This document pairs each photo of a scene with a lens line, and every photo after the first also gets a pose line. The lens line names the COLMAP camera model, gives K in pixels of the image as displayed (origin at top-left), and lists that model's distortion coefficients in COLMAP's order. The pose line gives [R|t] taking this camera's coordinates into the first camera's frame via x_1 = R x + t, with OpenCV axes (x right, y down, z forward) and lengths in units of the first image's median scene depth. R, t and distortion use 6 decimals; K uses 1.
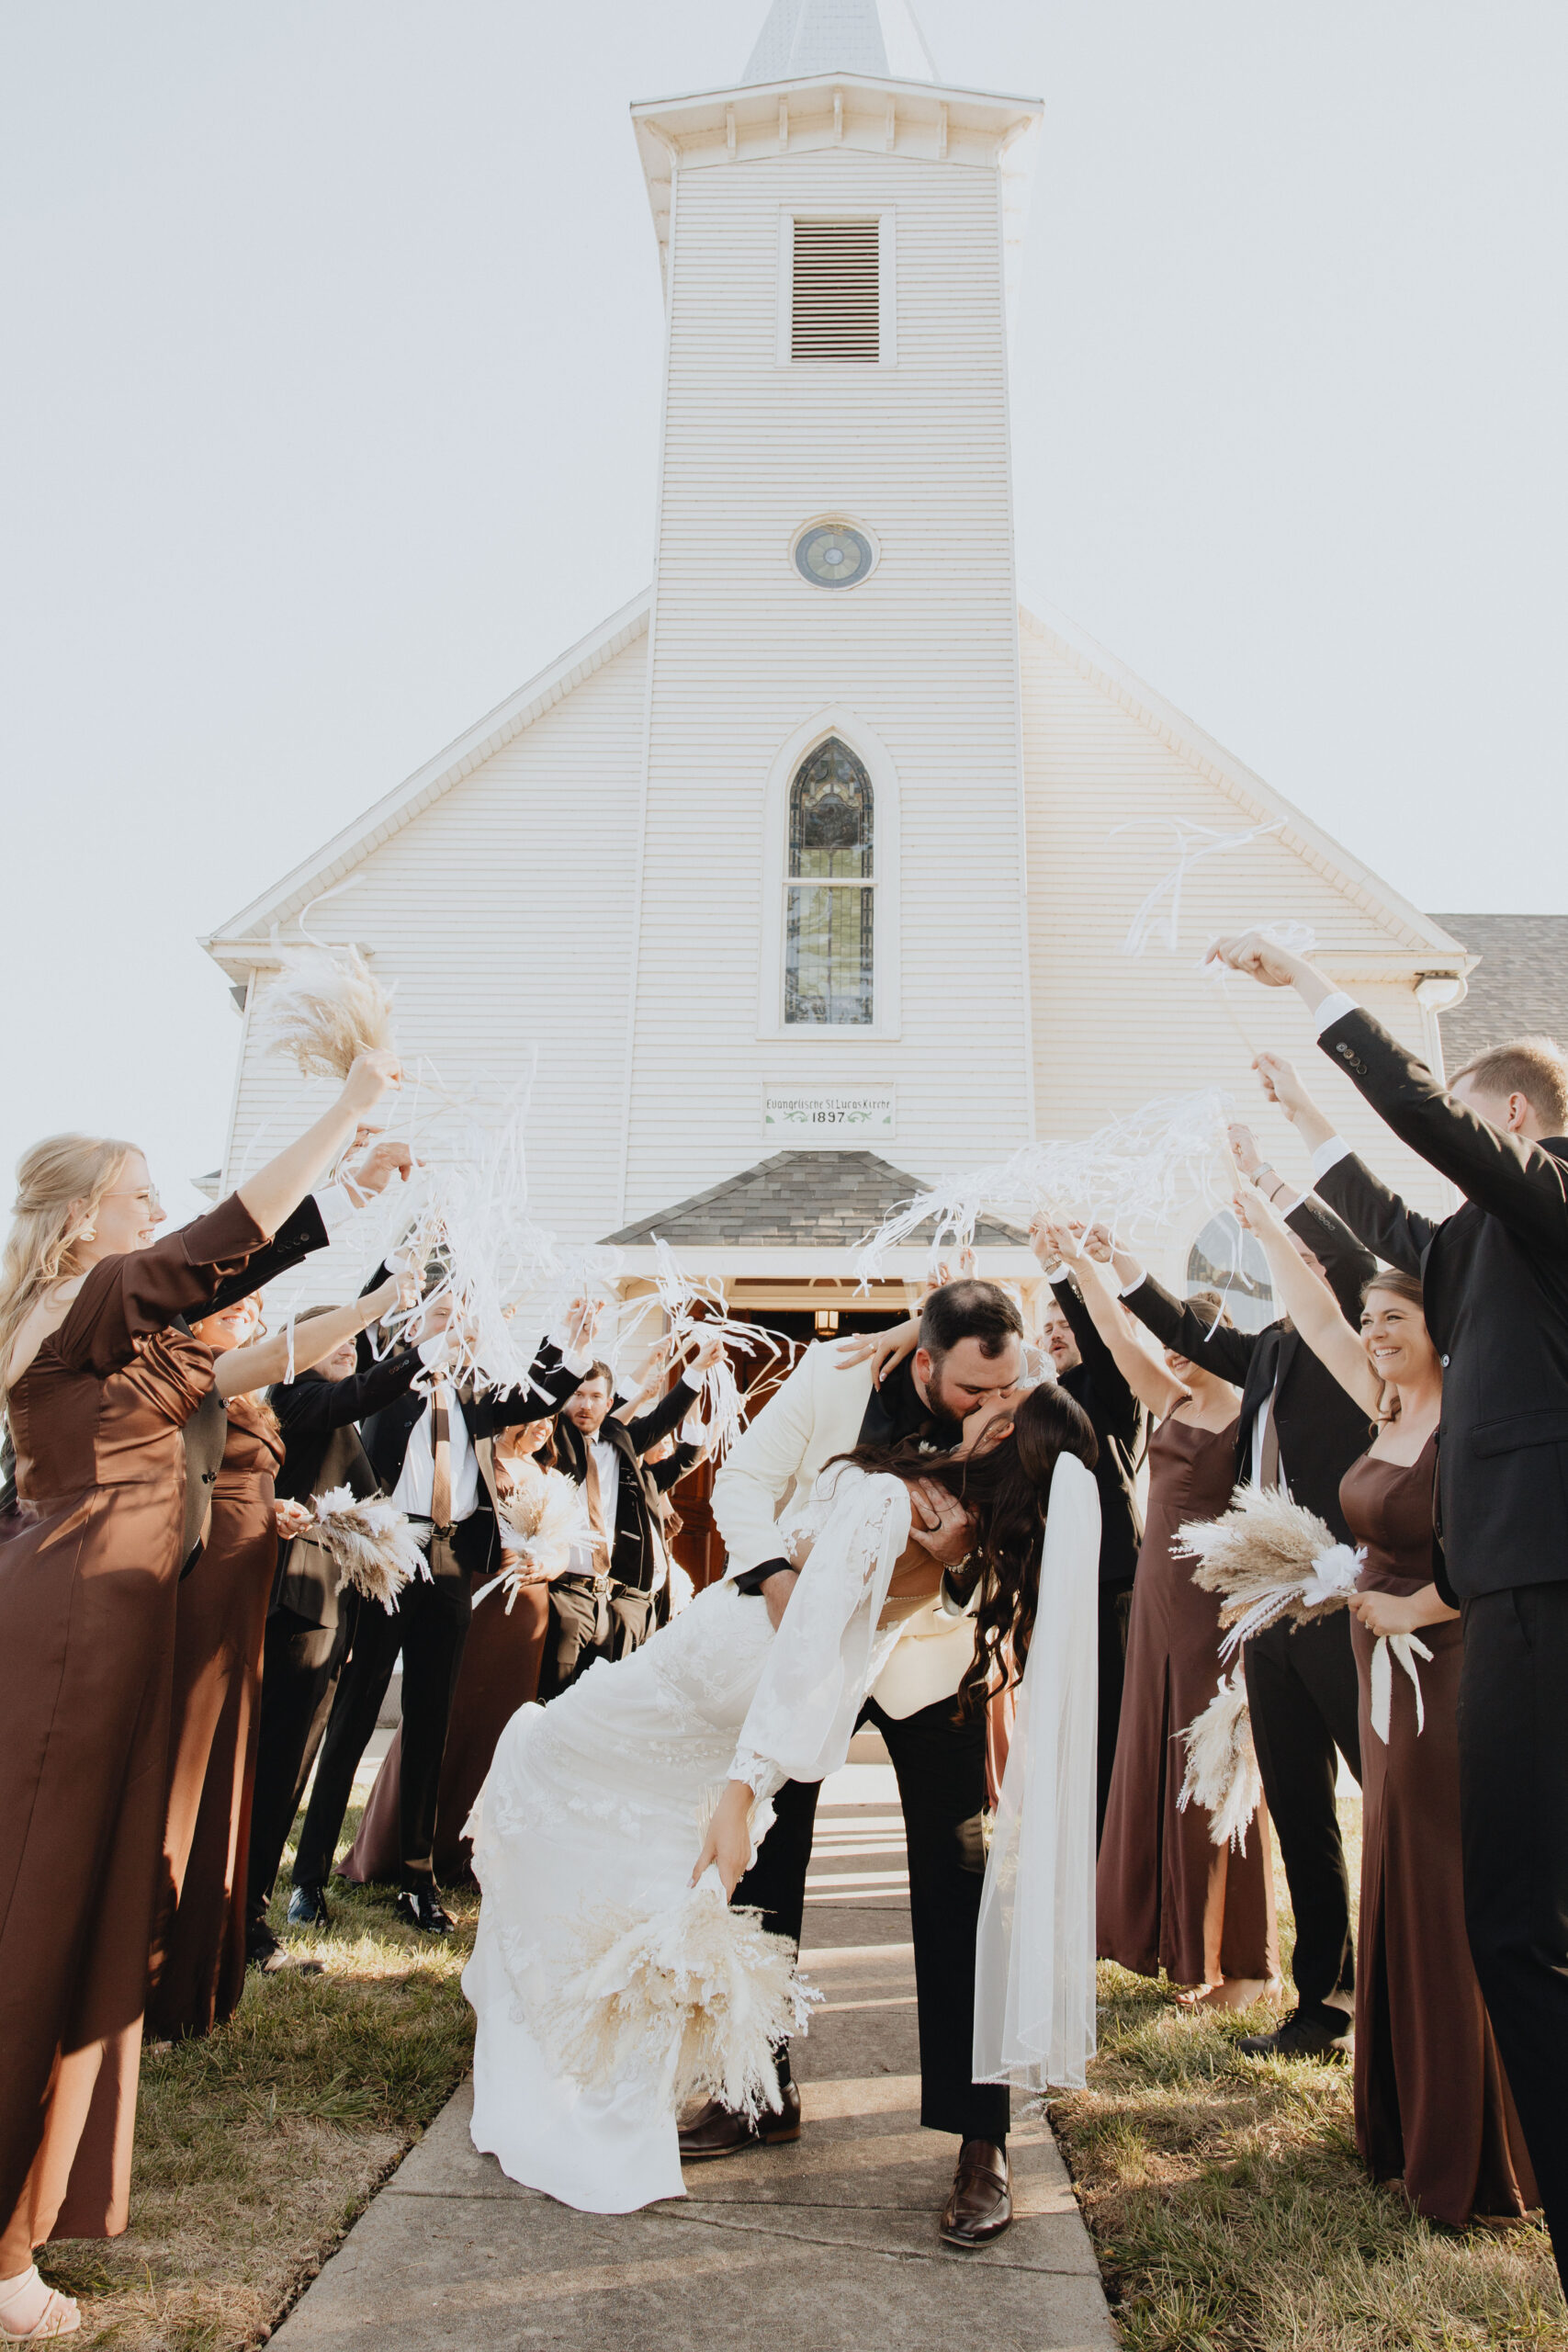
lens RADIAL K [[1857.1, 0, 798.3], [0, 1857.1, 997.4], [0, 0, 1]] dist [0.005459, 0.003517]
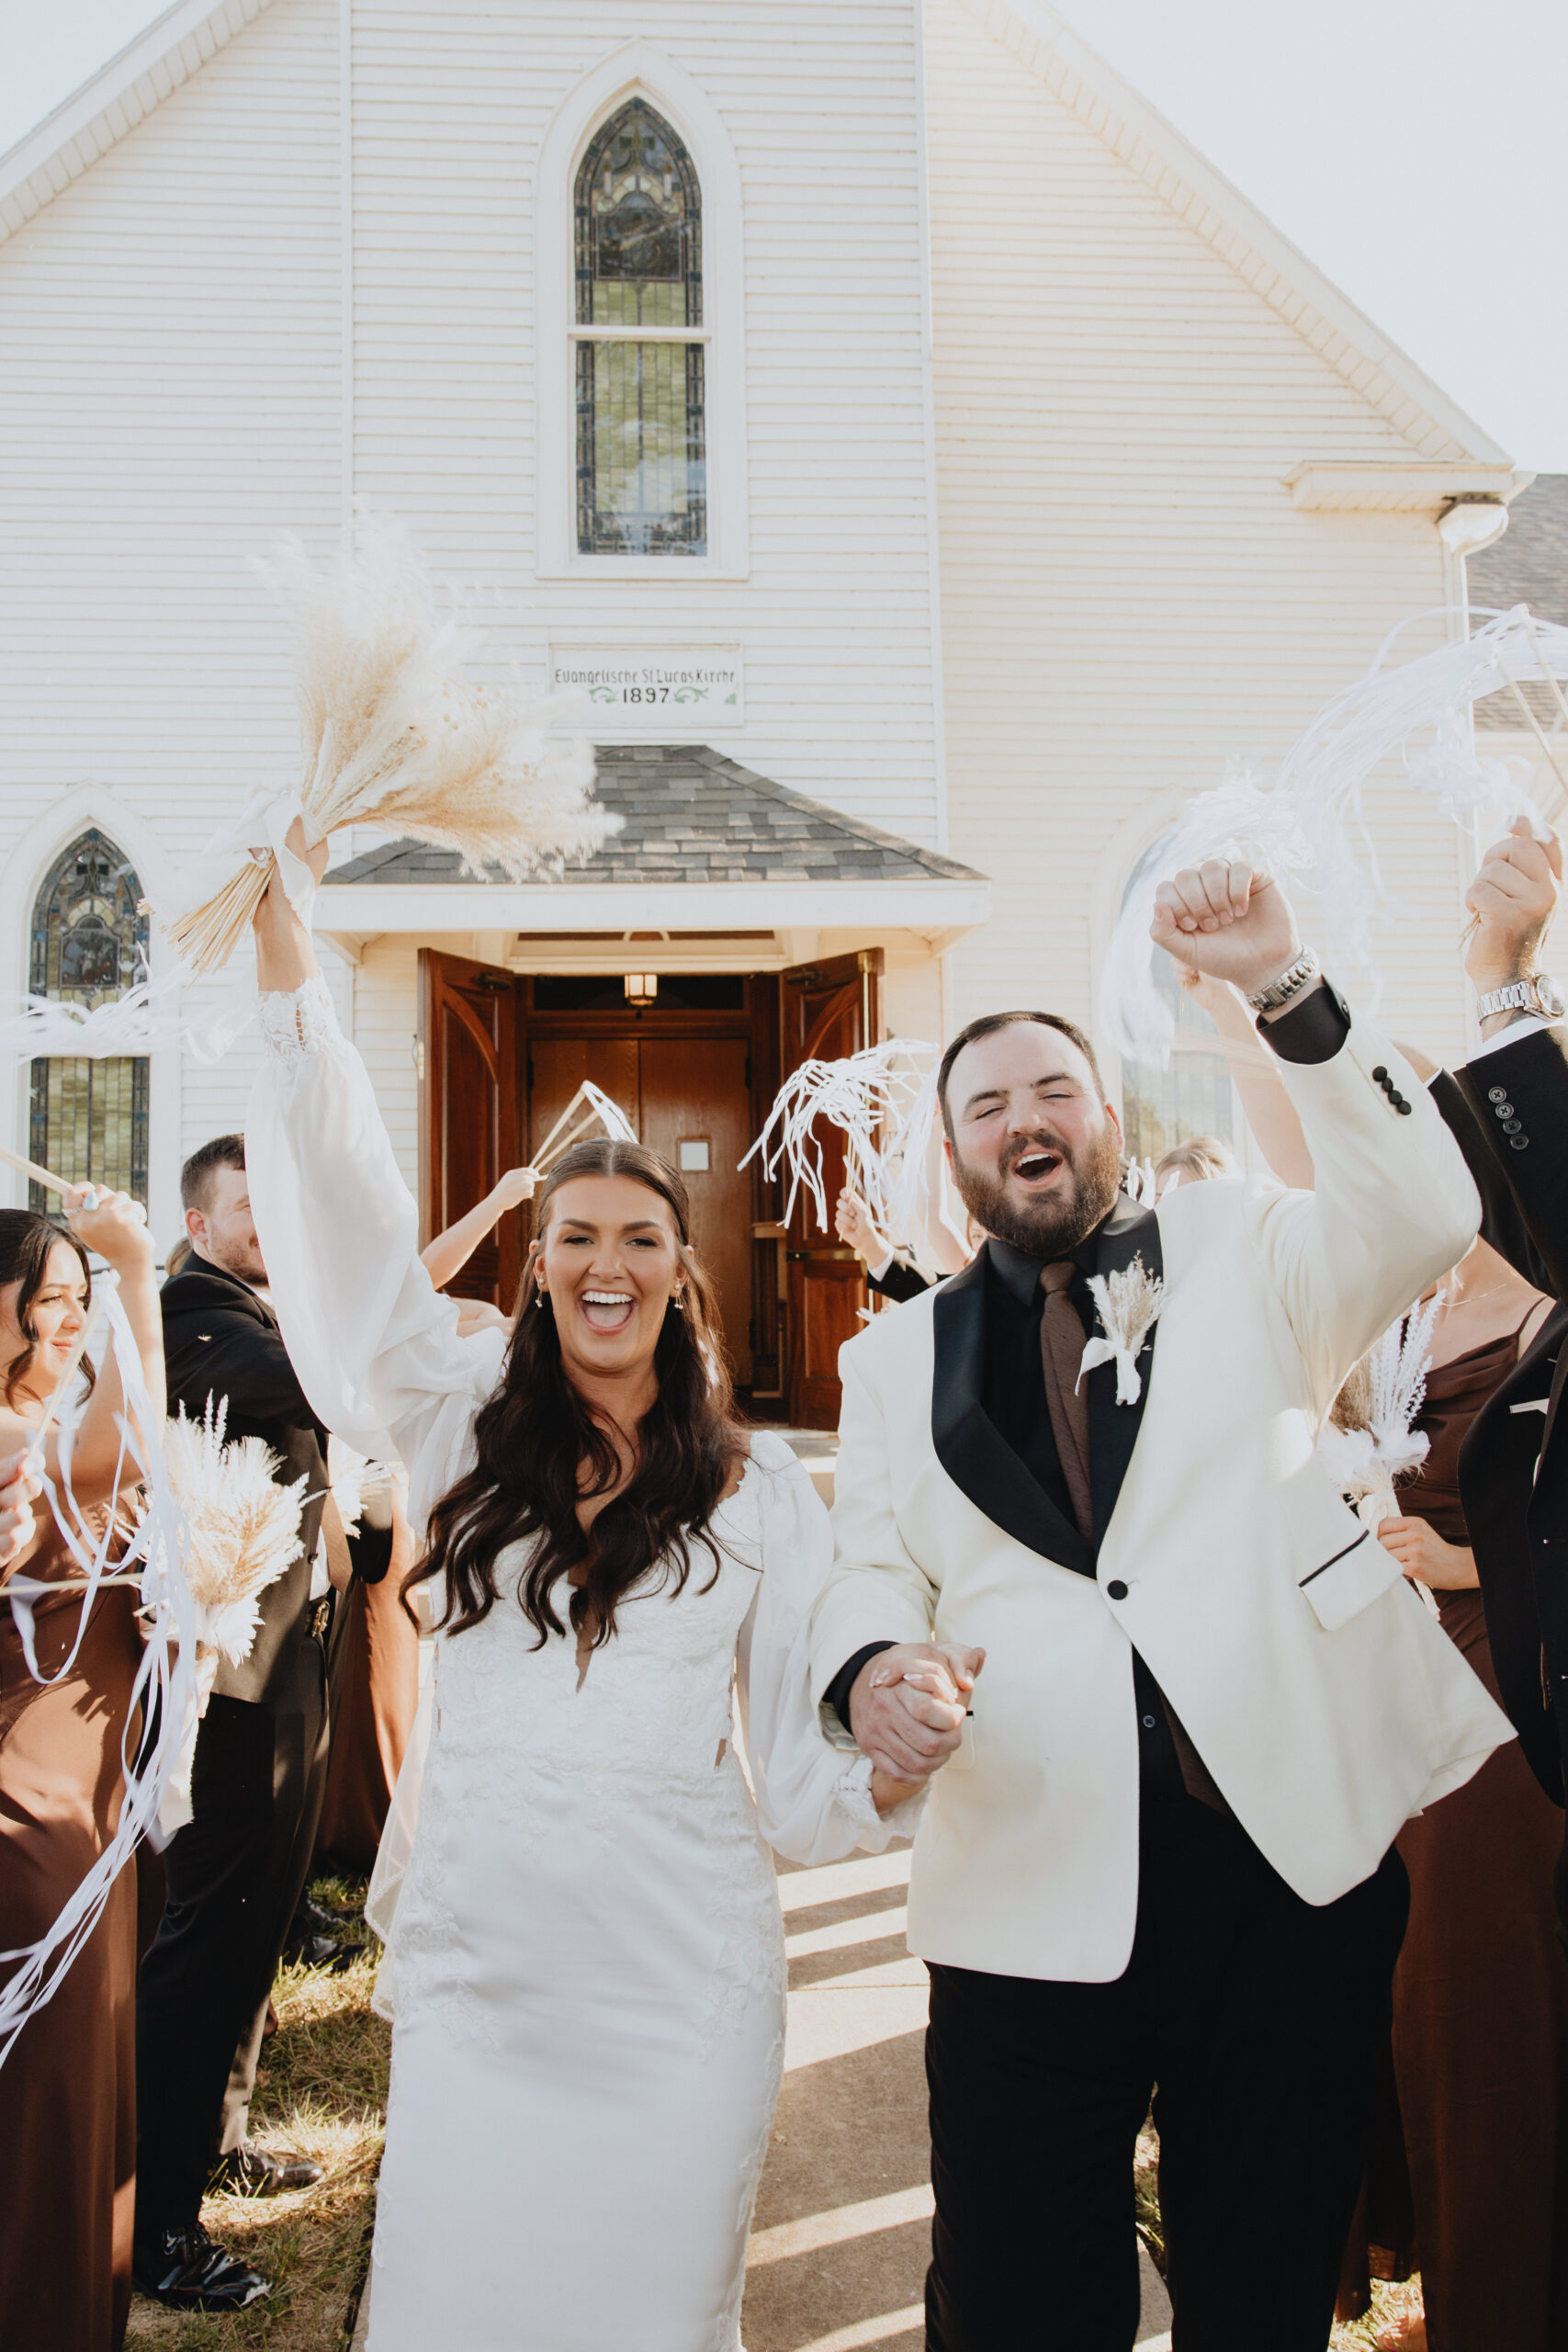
lens RADIAL K [[1940.0, 0, 749.0], [0, 1940.0, 1214.7], [0, 0, 1]] dist [0.001245, 0.007339]
pose [[0.994977, -0.026841, 0.096434, -0.017519], [-0.002842, 0.955416, 0.295249, 0.031108], [-0.100059, -0.294040, 0.950541, 0.222105]]
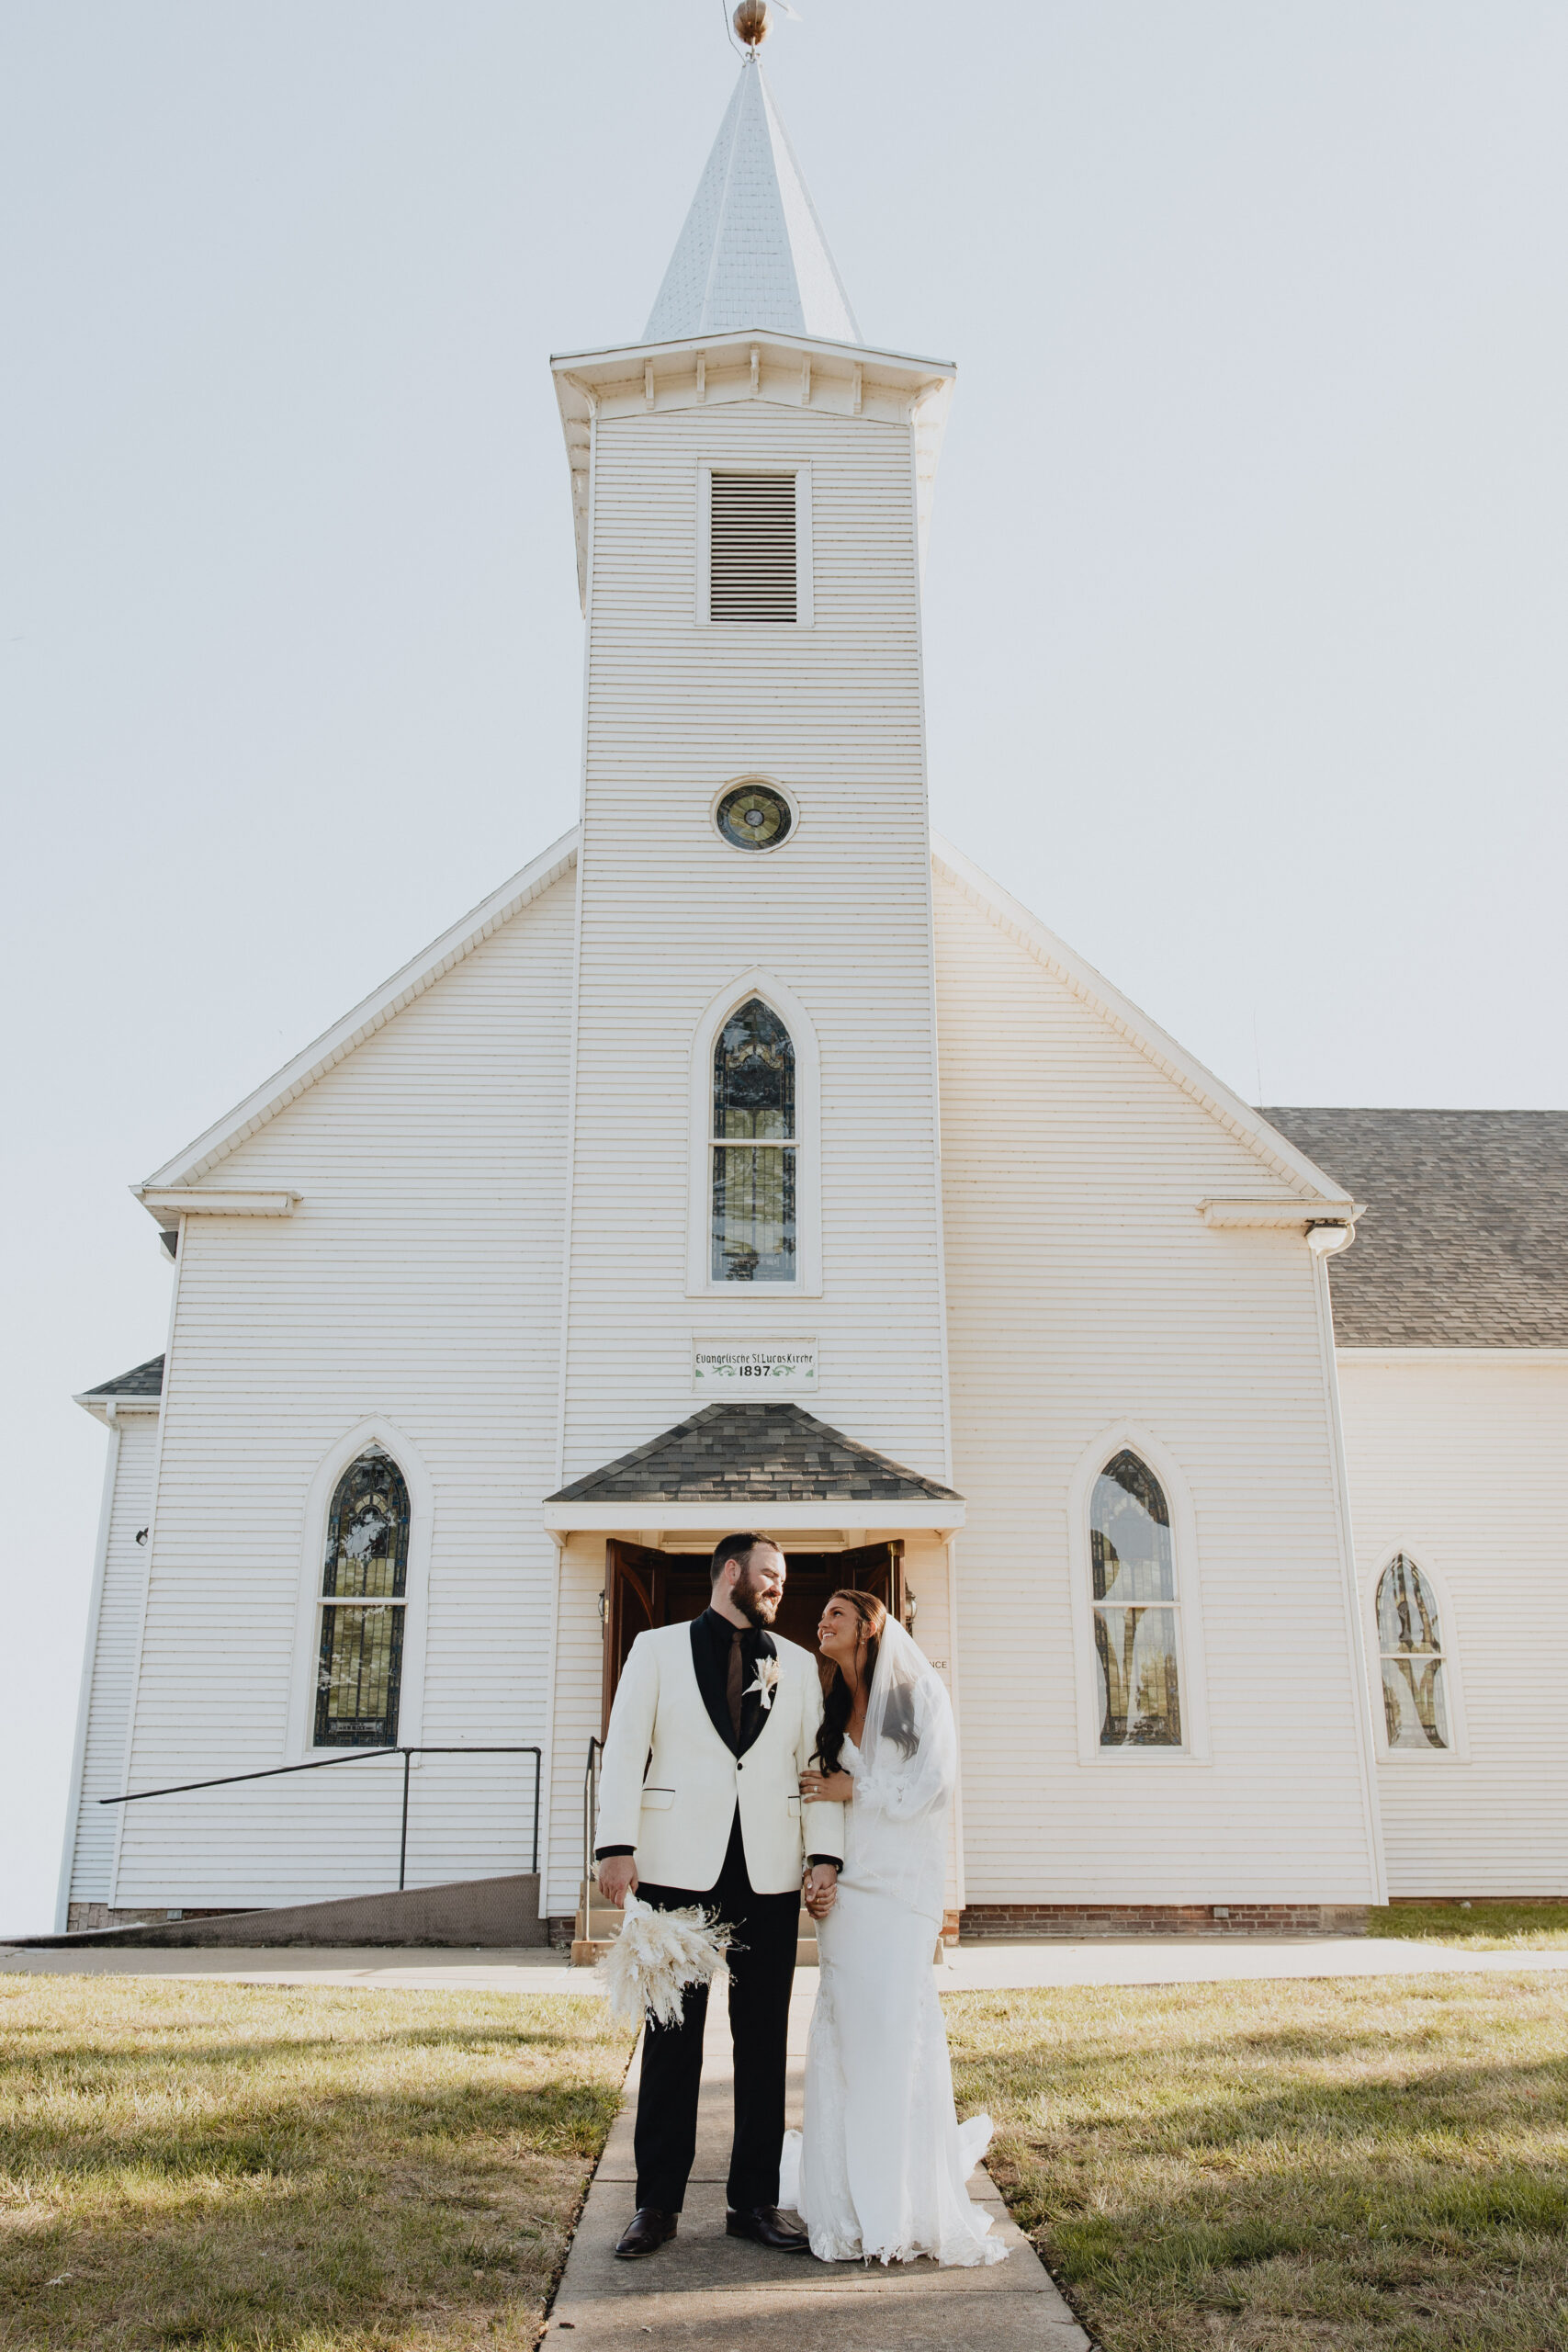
lens RADIAL K [[2111.5, 0, 784.0], [0, 2111.5, 1176.0], [0, 0, 1]] dist [-0.011026, -0.002313]
pose [[0.998548, -0.001420, 0.053855, -0.027581], [0.000278, 0.999775, 0.021204, -0.062684], [-0.053873, -0.021158, 0.998324, -0.175357]]
